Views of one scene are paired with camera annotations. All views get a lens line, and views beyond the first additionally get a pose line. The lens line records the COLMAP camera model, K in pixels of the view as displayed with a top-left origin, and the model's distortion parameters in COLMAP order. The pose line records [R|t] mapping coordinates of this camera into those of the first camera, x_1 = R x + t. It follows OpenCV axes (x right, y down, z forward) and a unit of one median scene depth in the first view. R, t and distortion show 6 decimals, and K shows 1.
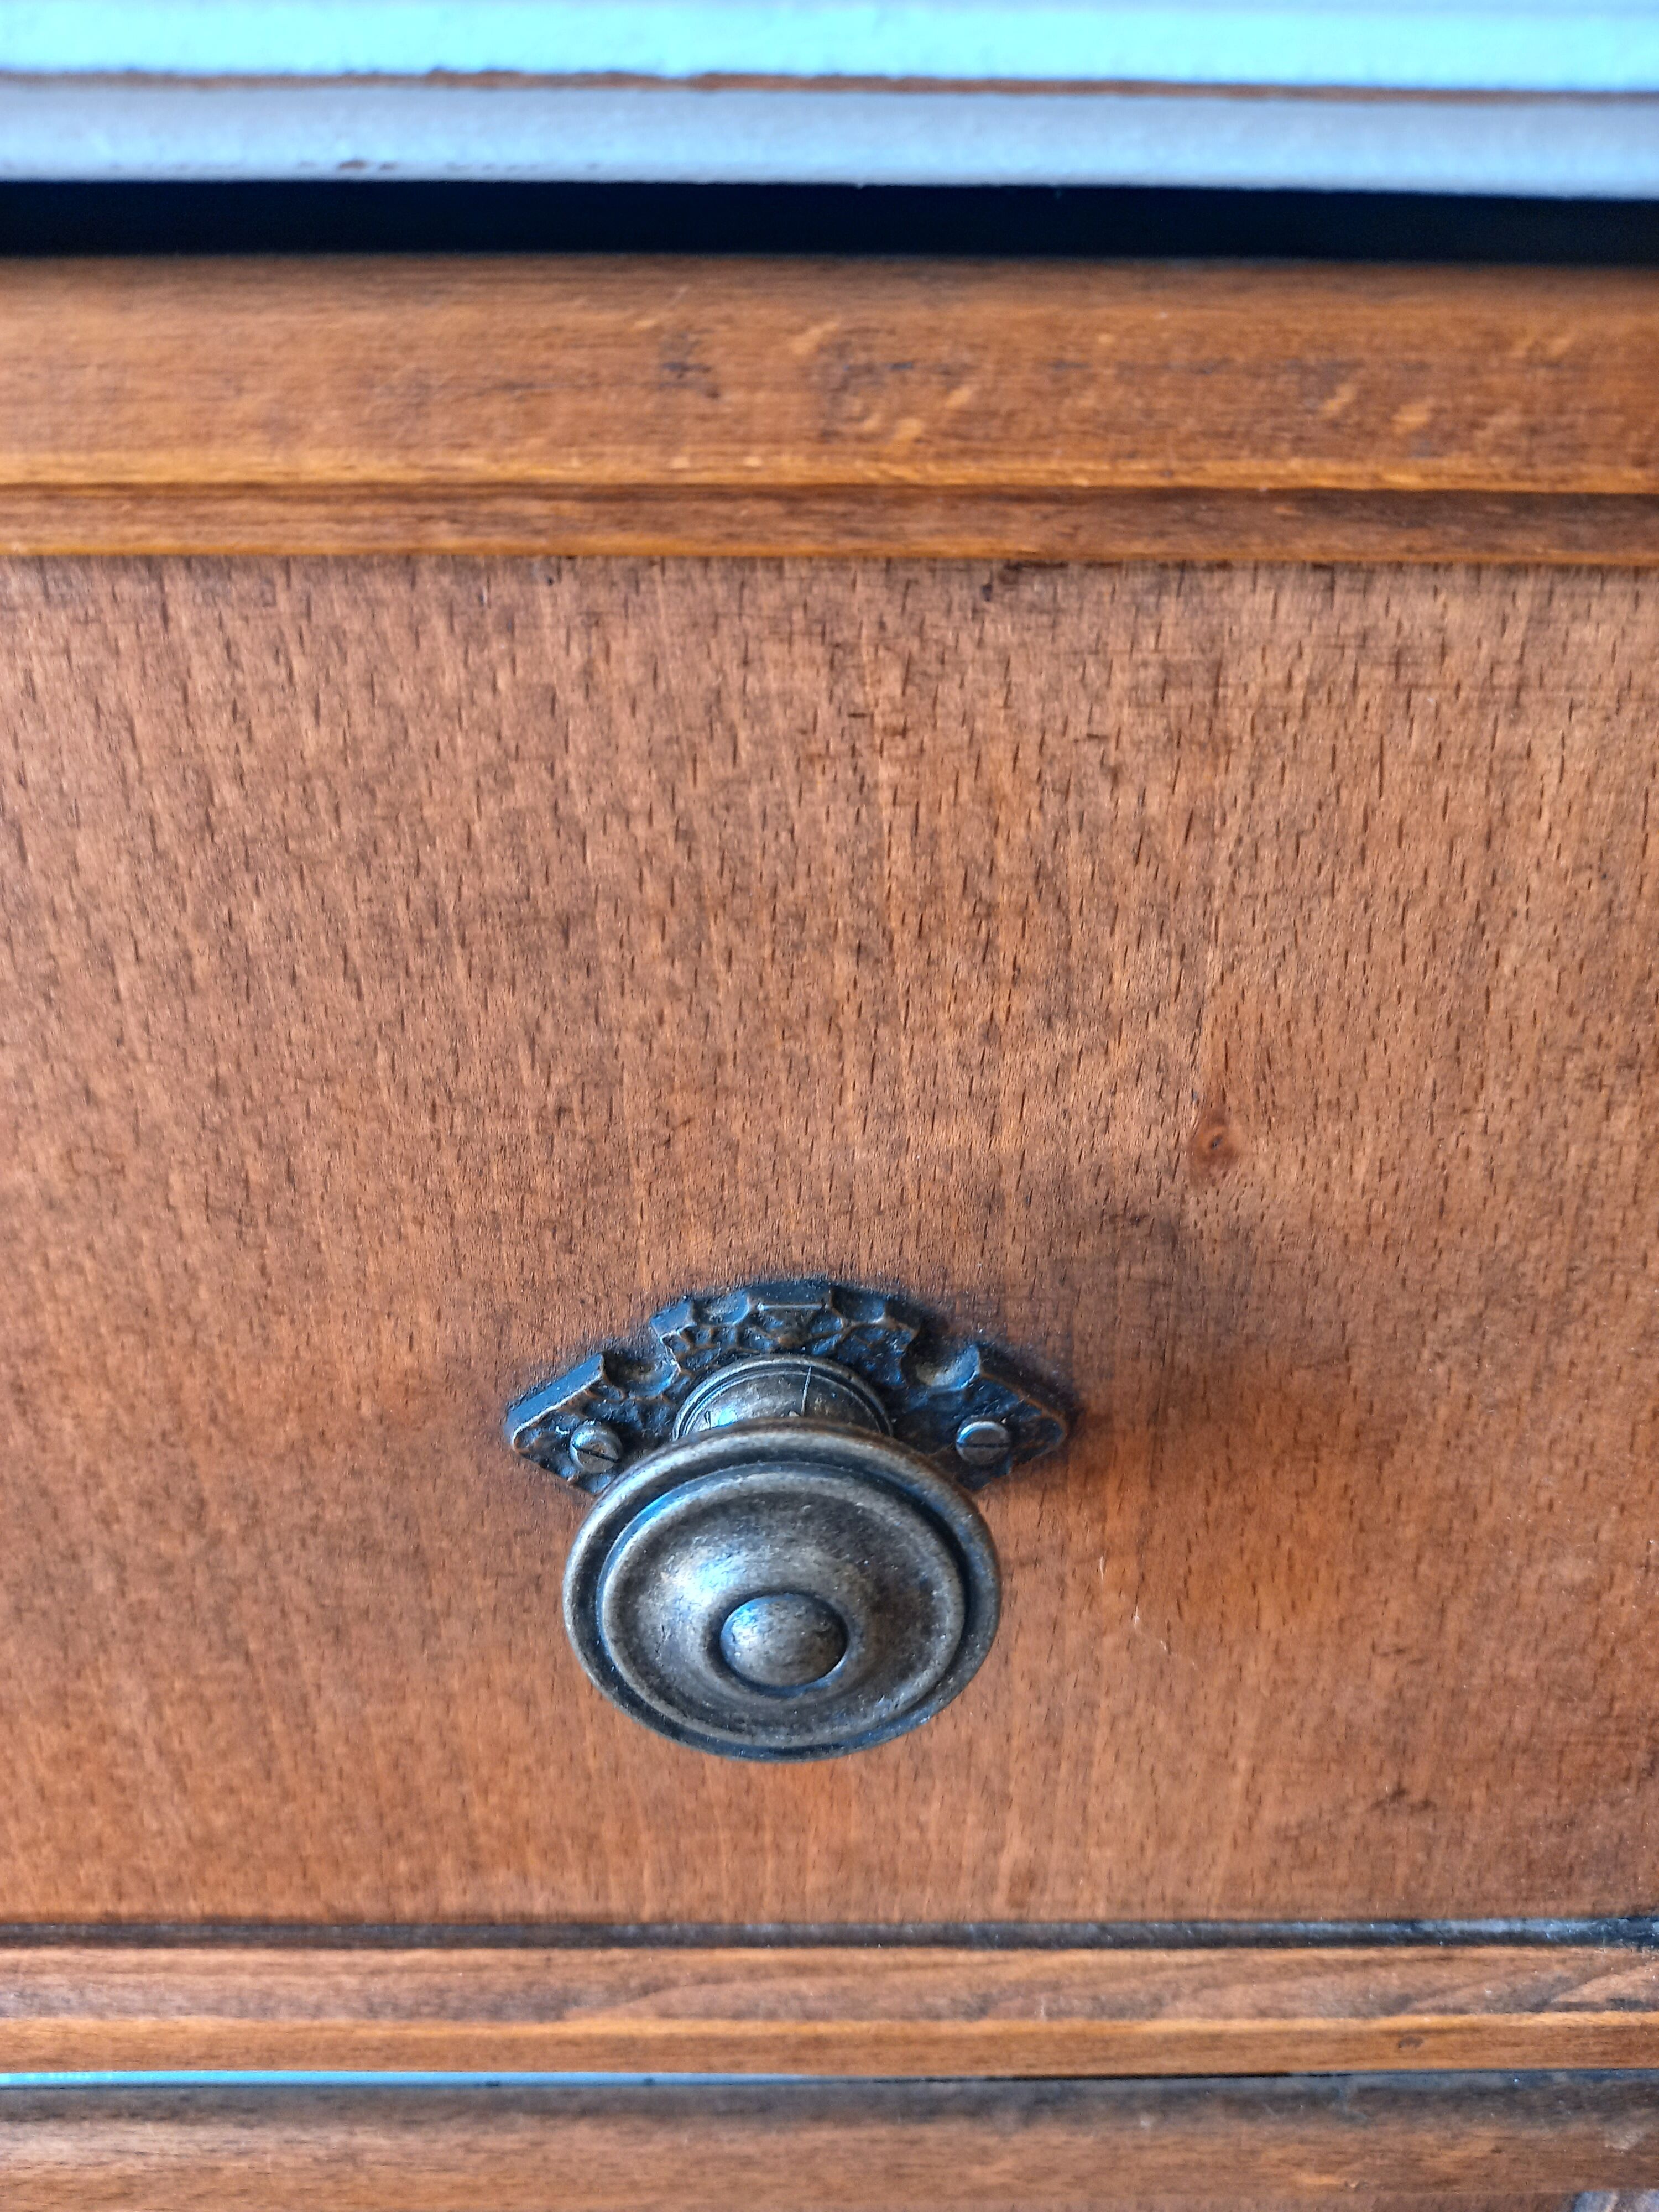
lens RADIAL K [[1675.8, 0, 834.1], [0, 1675.8, 1085.0], [0, 0, 1]] dist [0.013007, -0.019767]
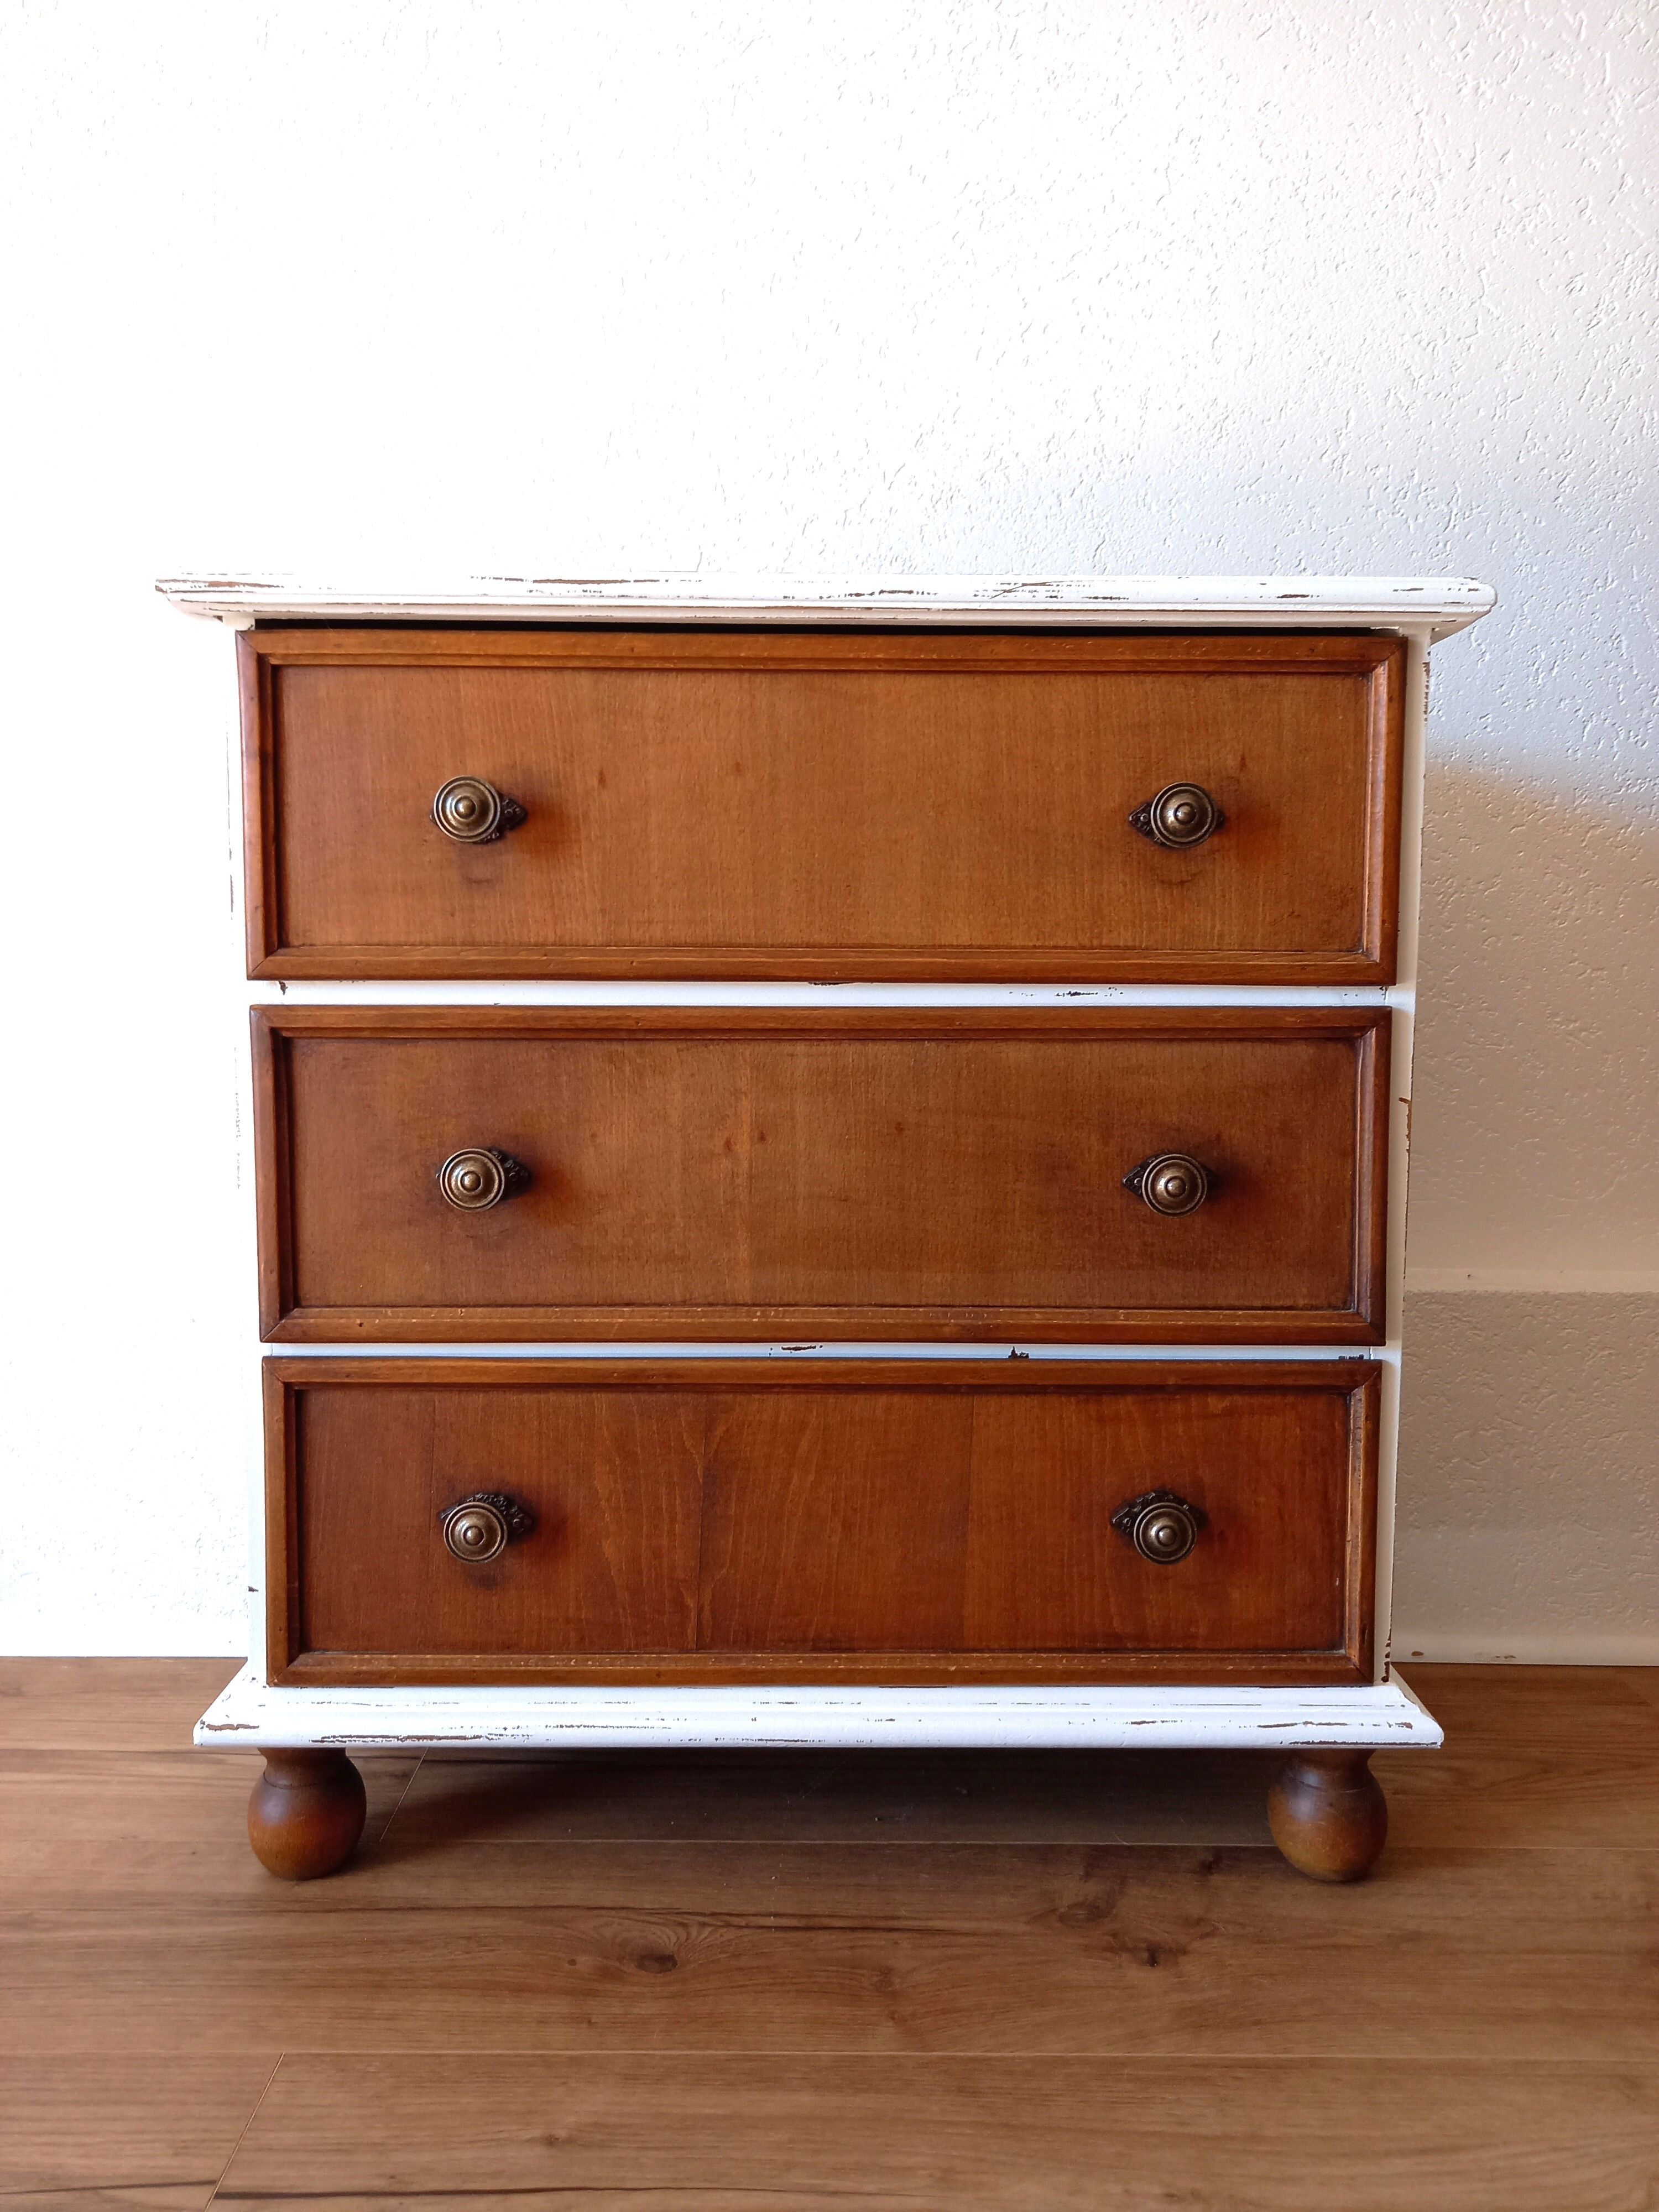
lens RADIAL K [[1675.8, 0, 833.3], [0, 1675.8, 1075.1], [0, 0, 1]] dist [0.013007, -0.019767]
pose [[0.999795, -0.003216, -0.019989, -1.228810], [-0.004722, 0.923028, -0.384704, 3.644330], [0.019687, 0.384720, 0.922824, -4.536677]]
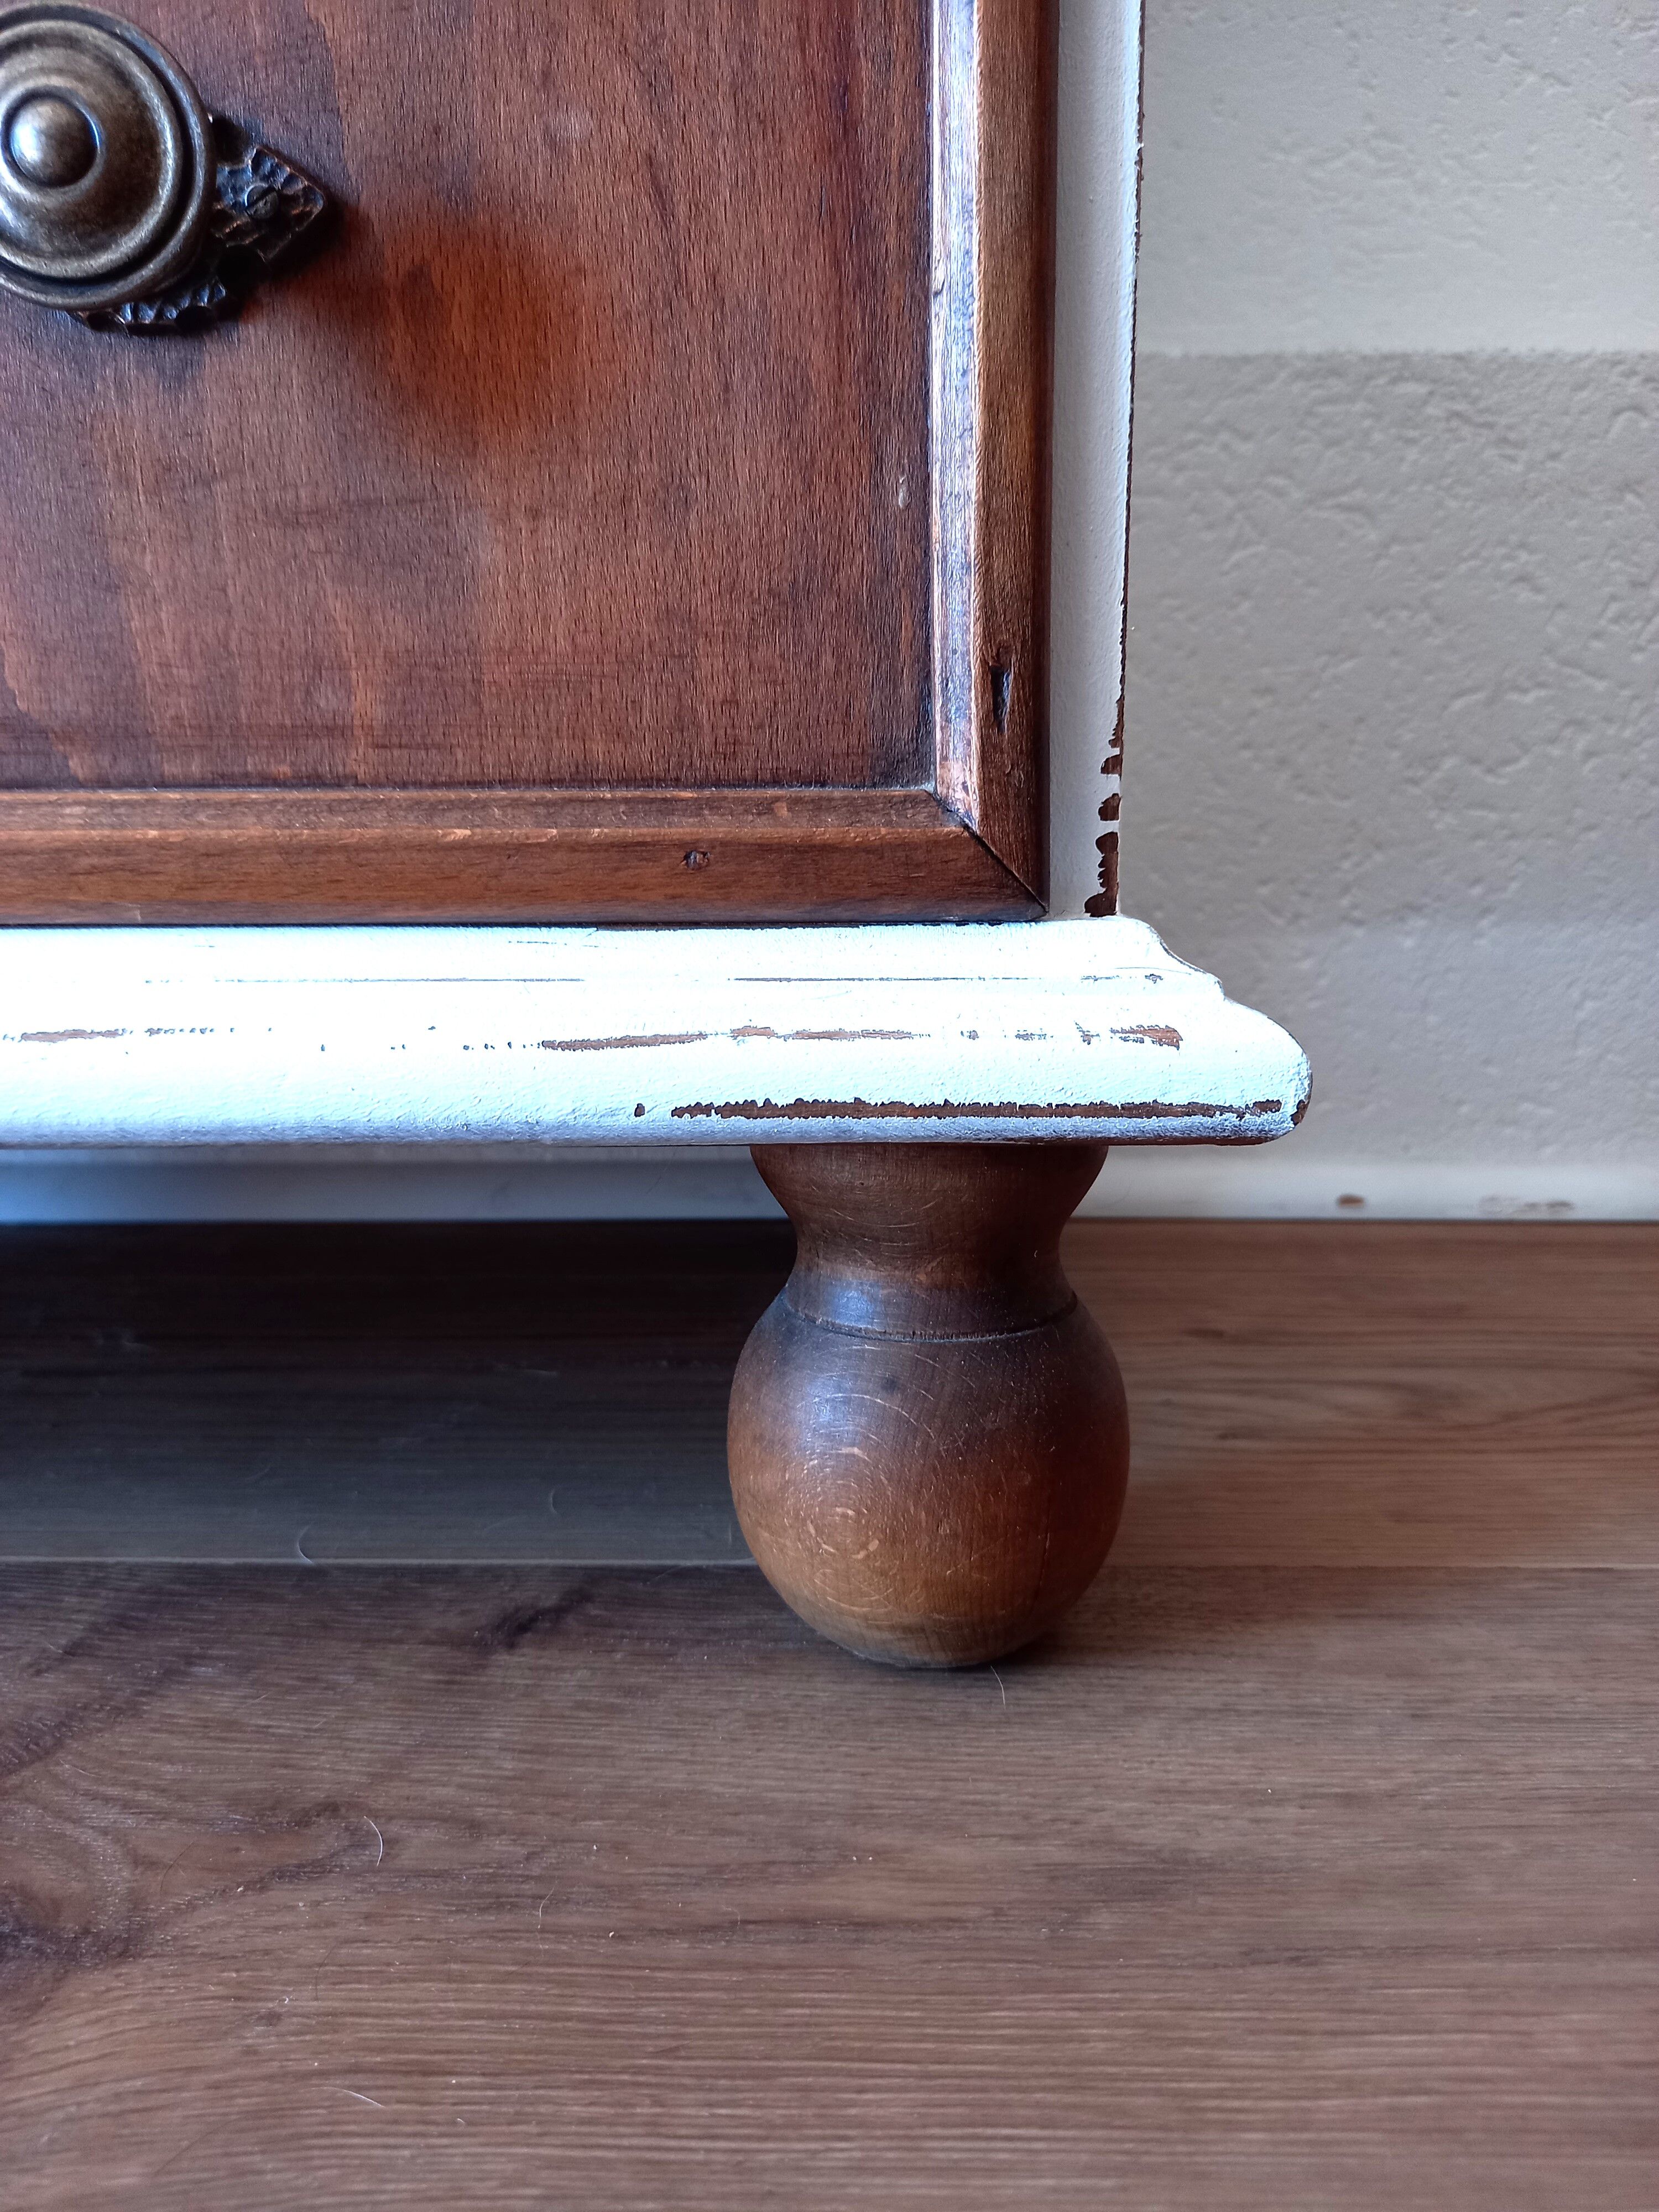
lens RADIAL K [[1675.8, 0, 865.0], [0, 1675.8, 1109.3], [0, 0, 1]] dist [0.013007, -0.019767]
pose [[0.999607, -0.007808, -0.026916, 0.642952], [-0.000476, 0.955546, -0.294840, 3.989022], [0.028022, 0.294737, 0.955167, 1.053991]]
